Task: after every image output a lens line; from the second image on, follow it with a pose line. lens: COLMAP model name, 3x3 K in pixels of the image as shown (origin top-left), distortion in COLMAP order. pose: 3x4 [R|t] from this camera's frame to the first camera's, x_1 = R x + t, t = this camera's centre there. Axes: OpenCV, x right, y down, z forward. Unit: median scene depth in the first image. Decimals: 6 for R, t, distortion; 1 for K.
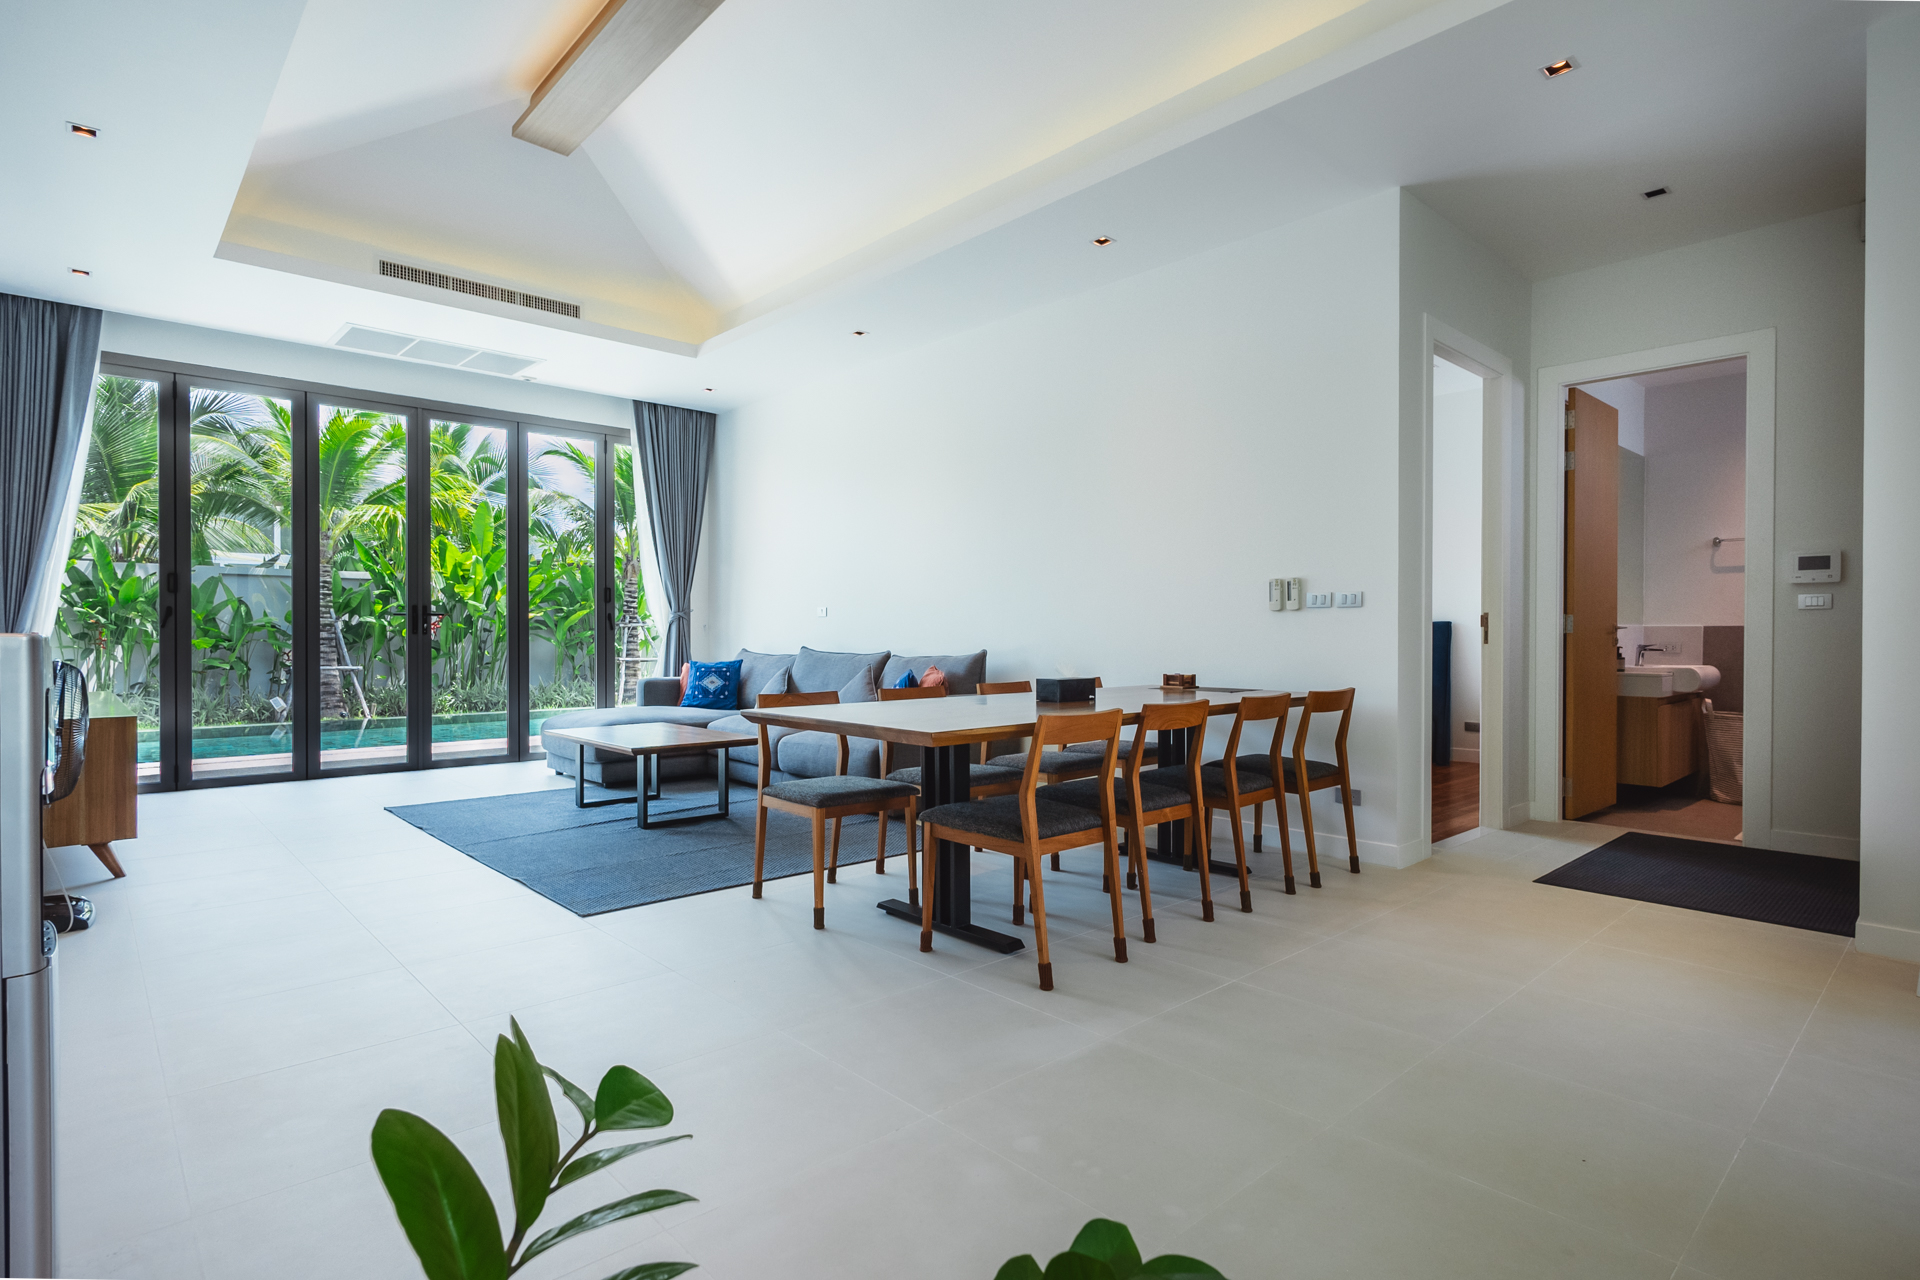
lens RADIAL K [[971.1, 0, 960.0], [0, 971.1, 640.0], [0, 0, 1]] dist [0.002967, 0.000684]
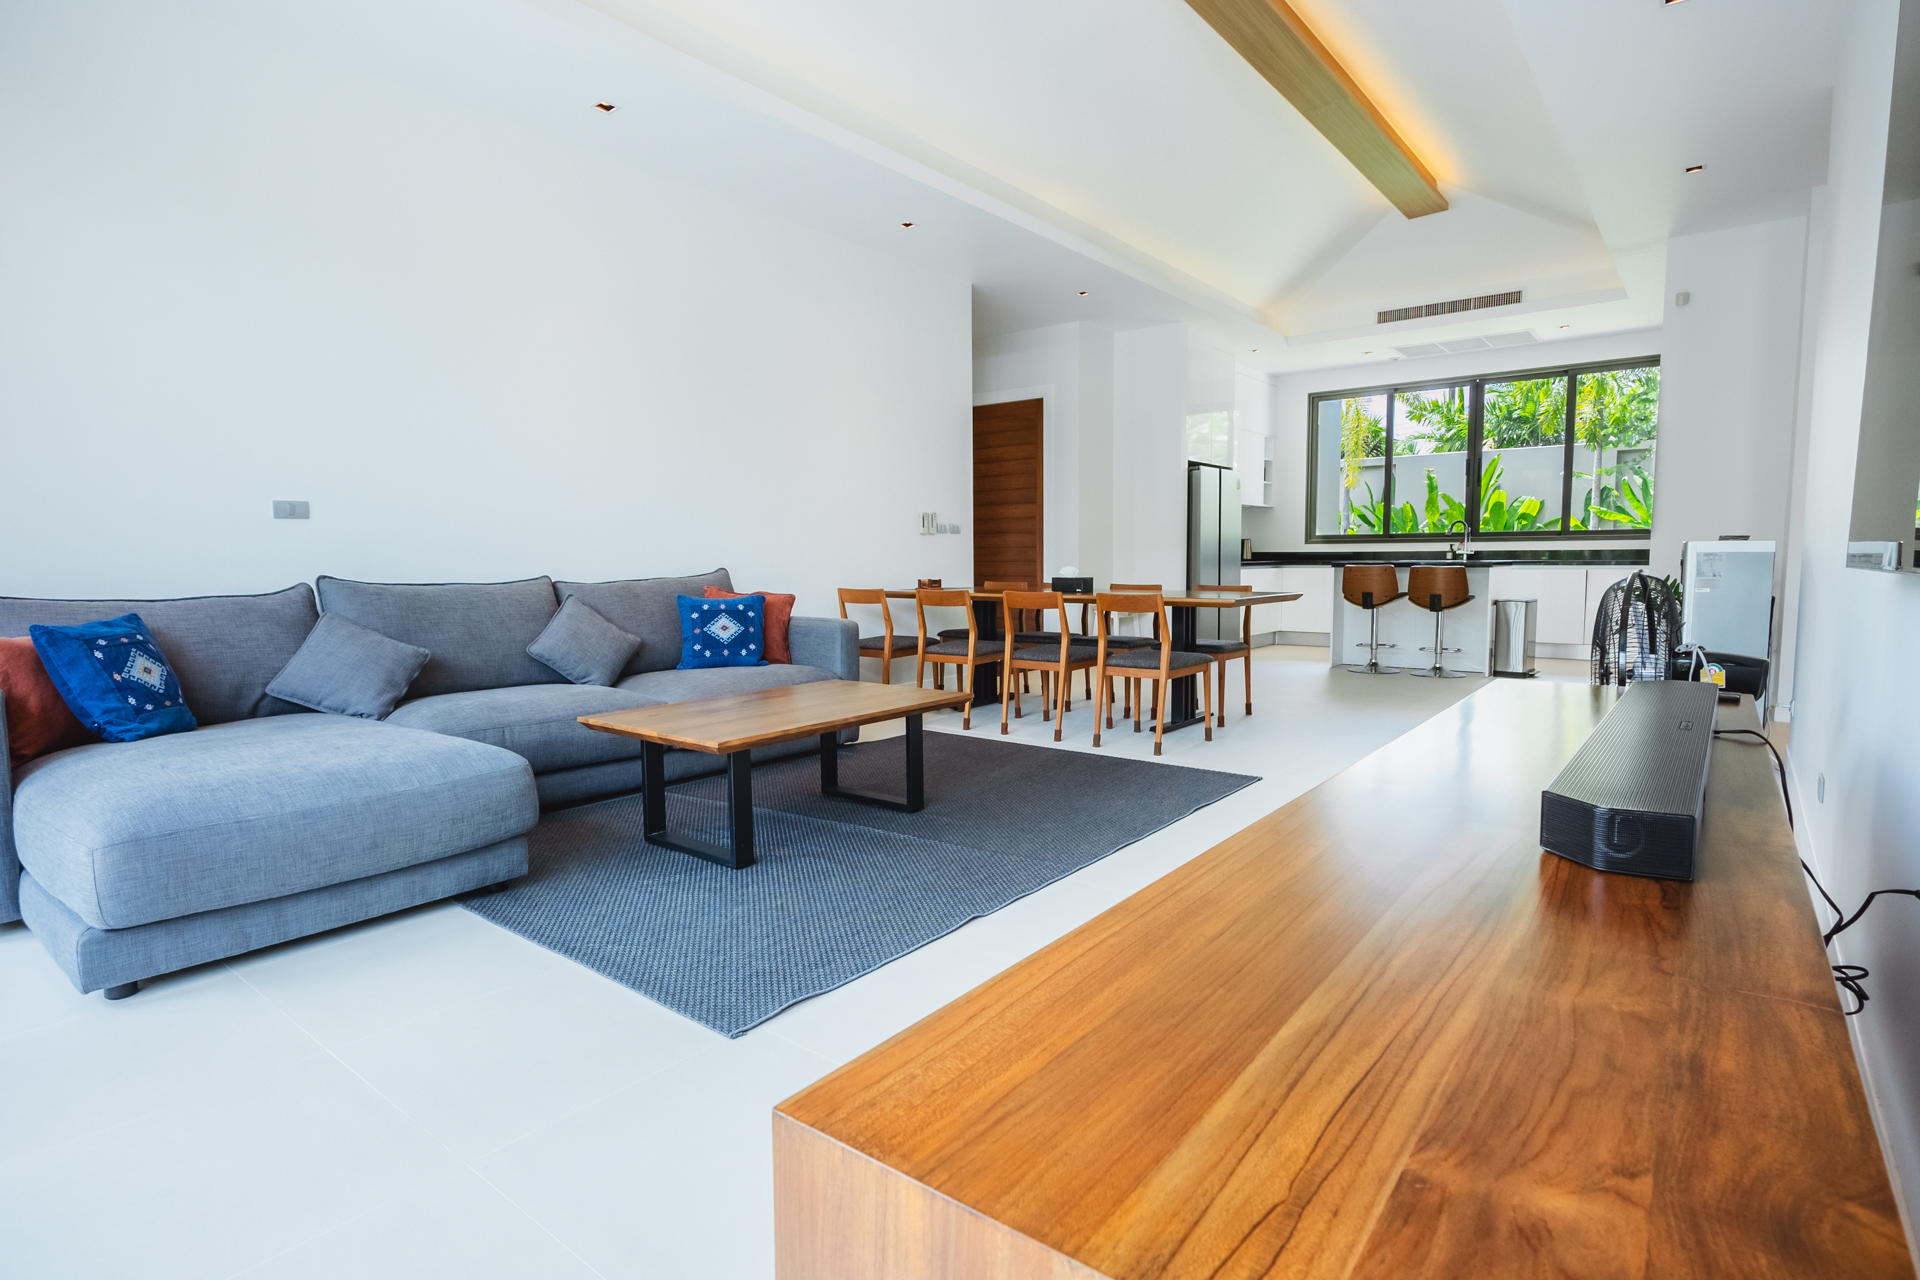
lens RADIAL K [[971.1, 0, 960.0], [0, 971.1, 640.0], [0, 0, 1]] dist [0.002967, 0.000684]
pose [[-0.149630, -0.095867, 0.984084, -0.981167], [0.009050, 0.995114, 0.098318, -0.012501], [-0.988701, 0.023617, -0.148031, 0.992873]]
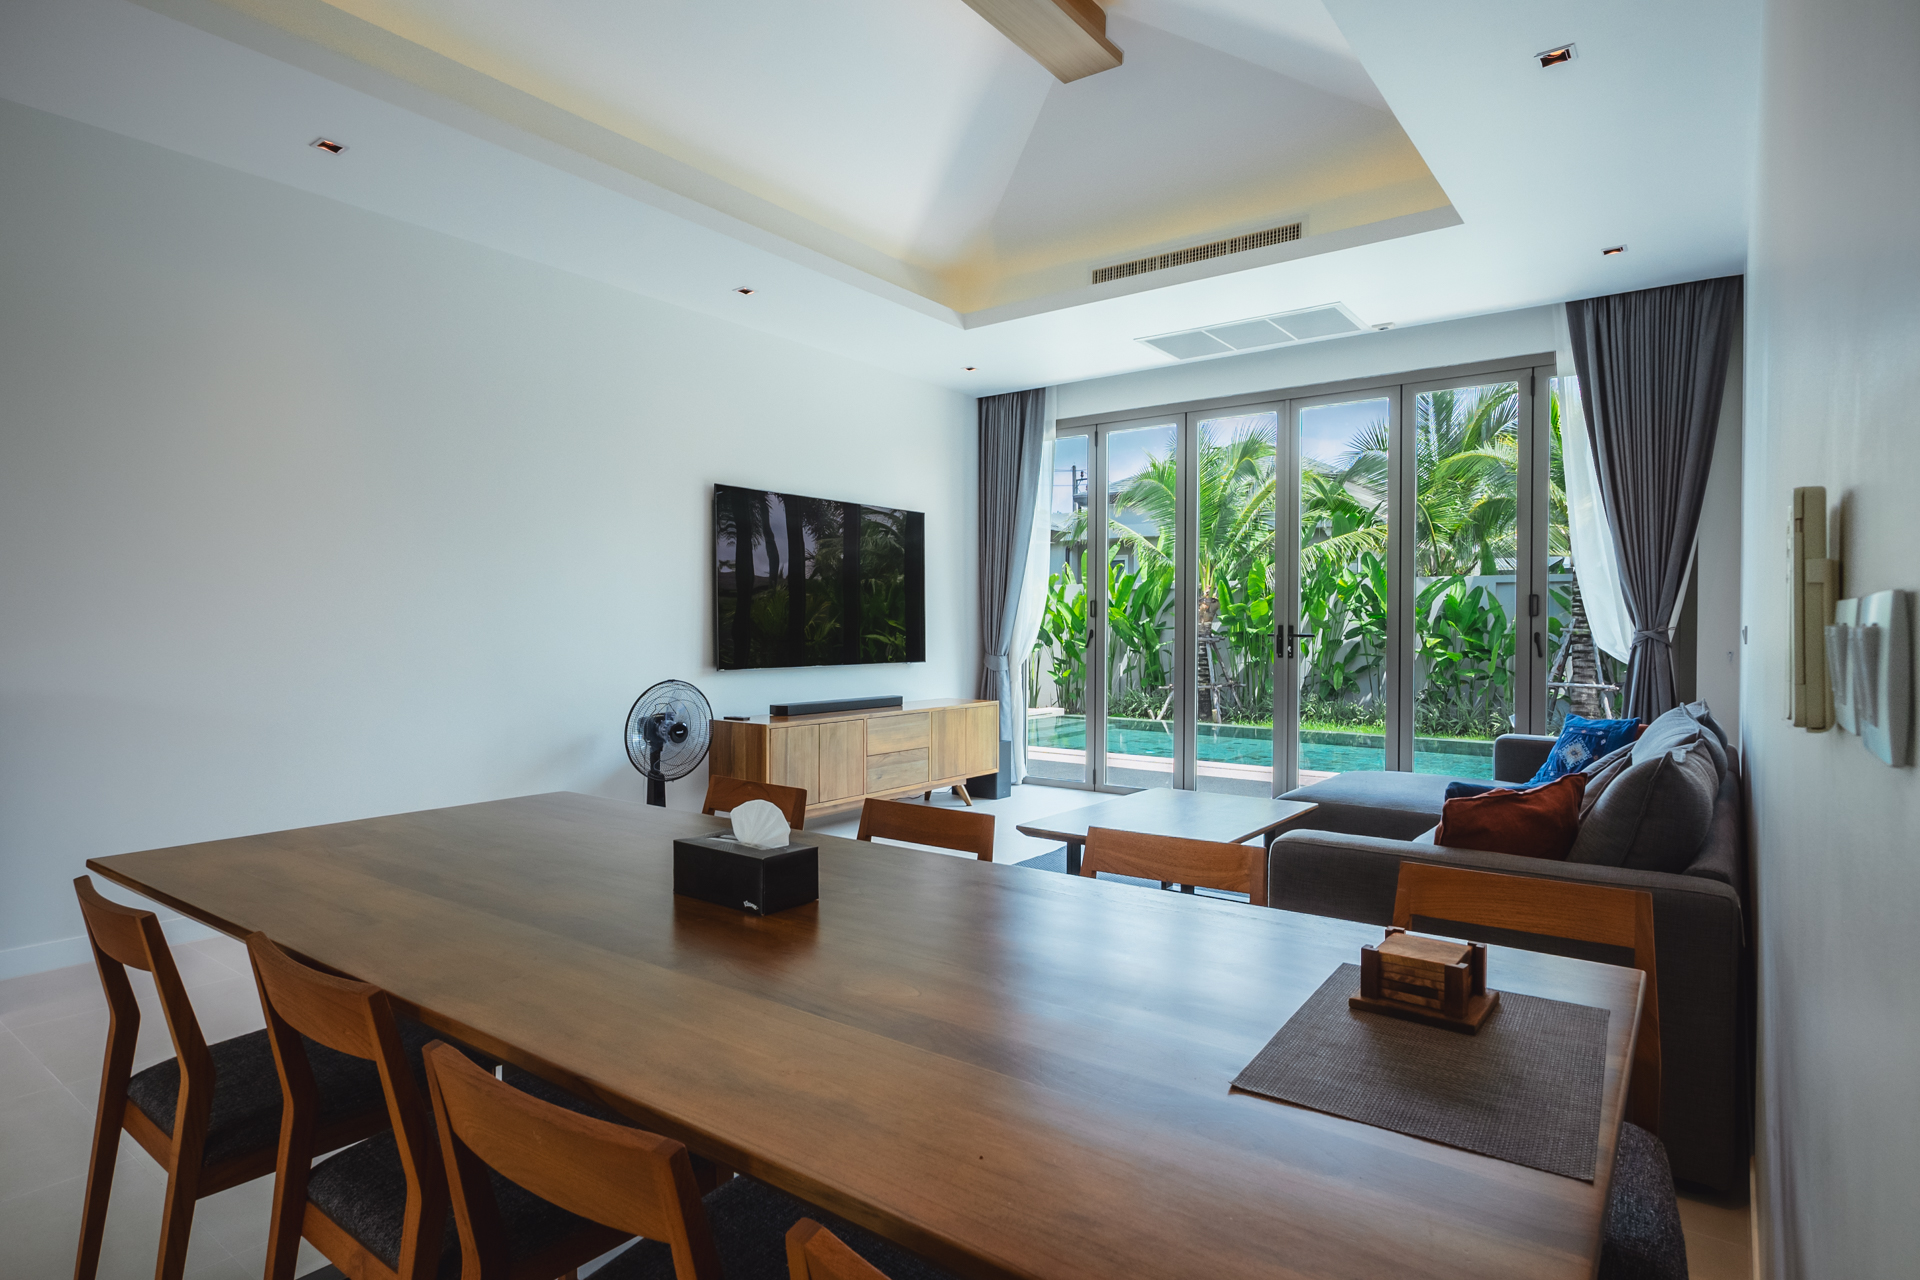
lens RADIAL K [[1019.1, 0, 960.0], [0, 1019.1, 640.0], [0, 0, 1]] dist [-0.002591, -0.000324]
pose [[0.193881, 0.011120, -0.980962, 0.290841], [-0.013063, 0.999876, 0.008752, -0.026887], [0.980938, 0.011117, 0.194002, 0.544294]]
